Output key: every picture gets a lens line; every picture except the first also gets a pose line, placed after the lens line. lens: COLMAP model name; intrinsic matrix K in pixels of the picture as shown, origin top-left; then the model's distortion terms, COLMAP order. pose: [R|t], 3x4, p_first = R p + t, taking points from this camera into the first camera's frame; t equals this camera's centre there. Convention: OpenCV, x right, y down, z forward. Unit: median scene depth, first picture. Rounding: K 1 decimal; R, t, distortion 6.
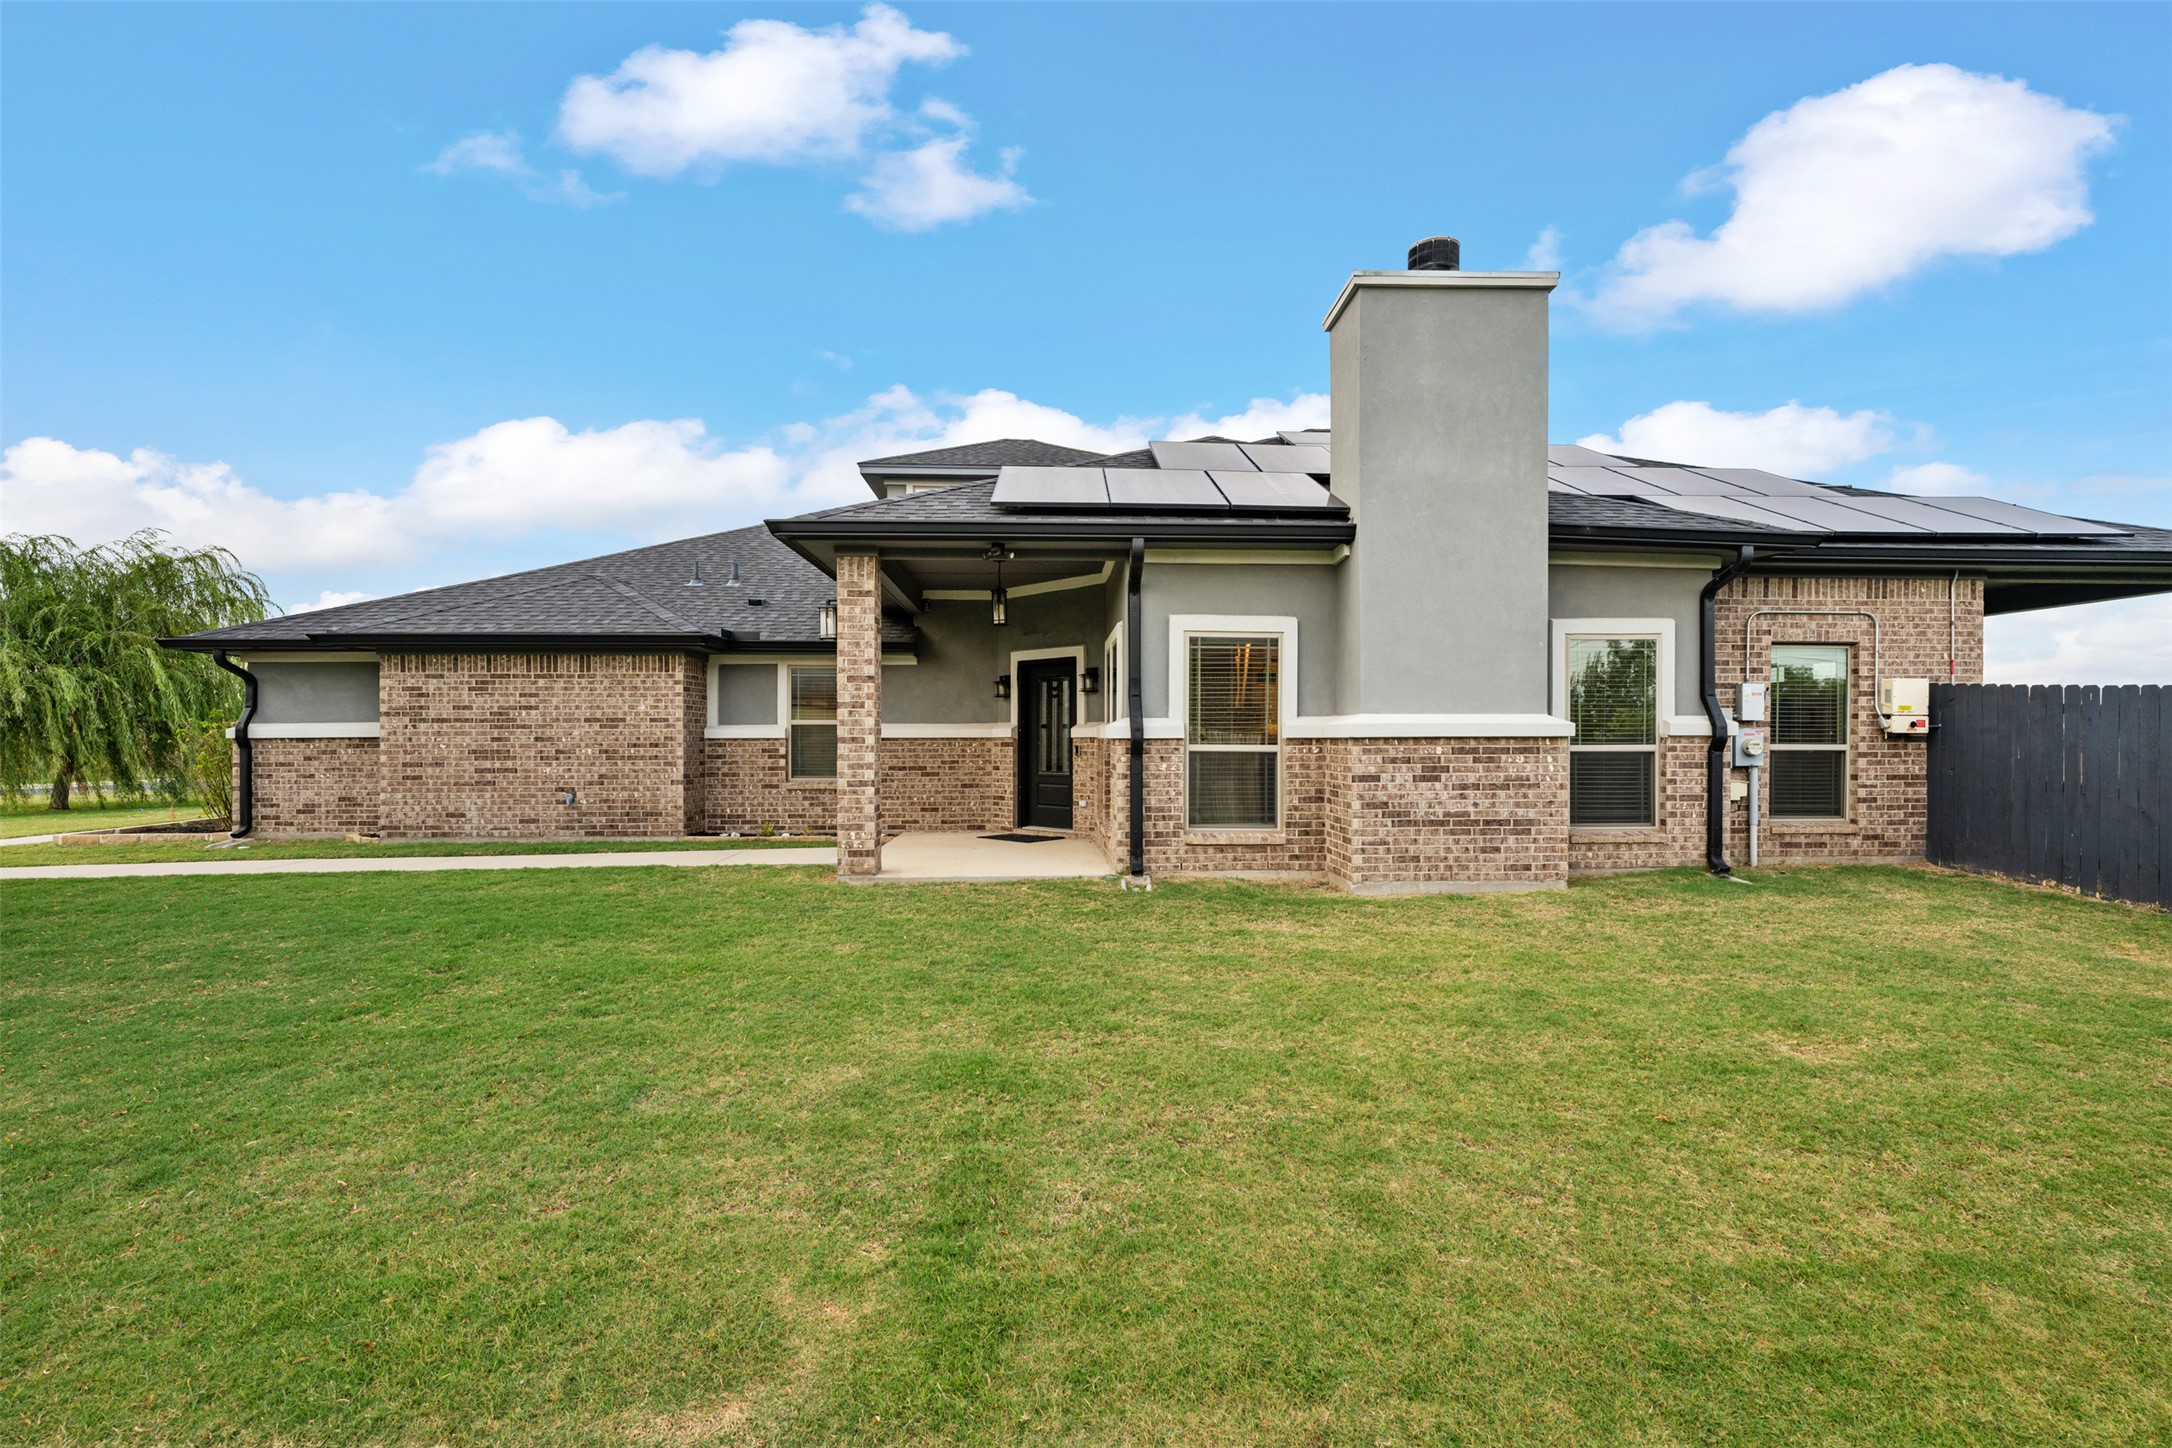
lens RADIAL K [[942.4, 0, 1088.6], [0, 942.4, 733.5], [0, 0, 1]] dist [-0.000010, -0.000085]
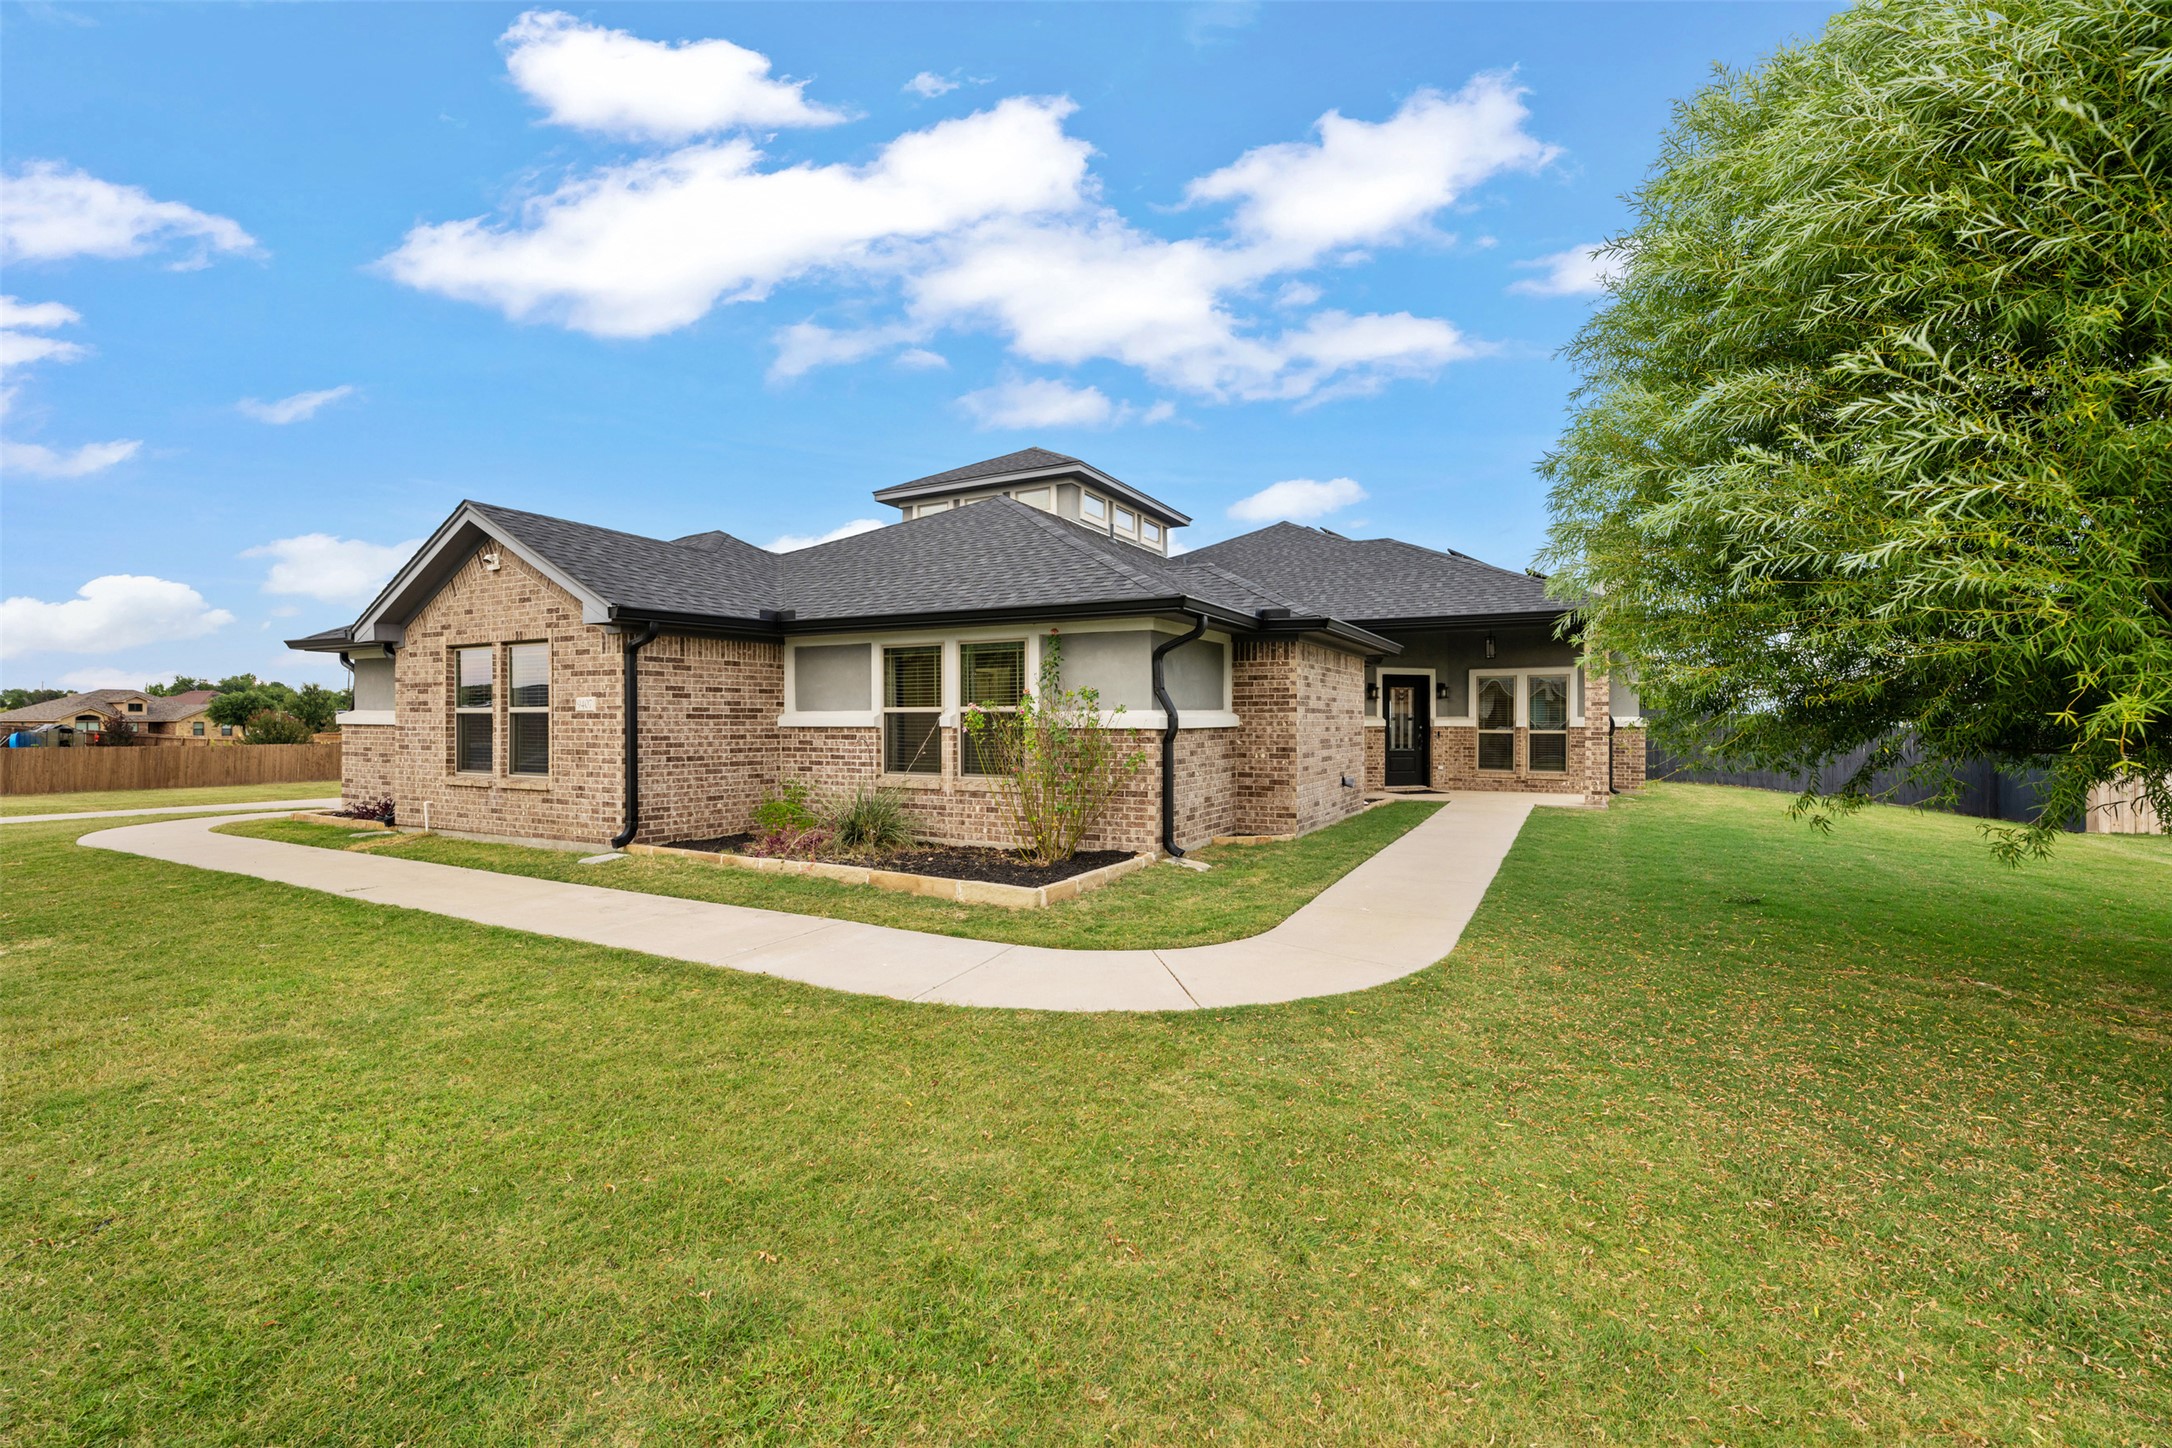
lens RADIAL K [[942.4, 0, 1088.7], [0, 942.4, 723.1], [0, 0, 1]] dist [-0.000010, -0.000085]
pose [[0.506885, 0.001465, 0.862012, -1.290084], [-0.004791, 0.999988, 0.001117, -0.000355], [-0.862000, -0.004696, 0.506886, 0.539036]]
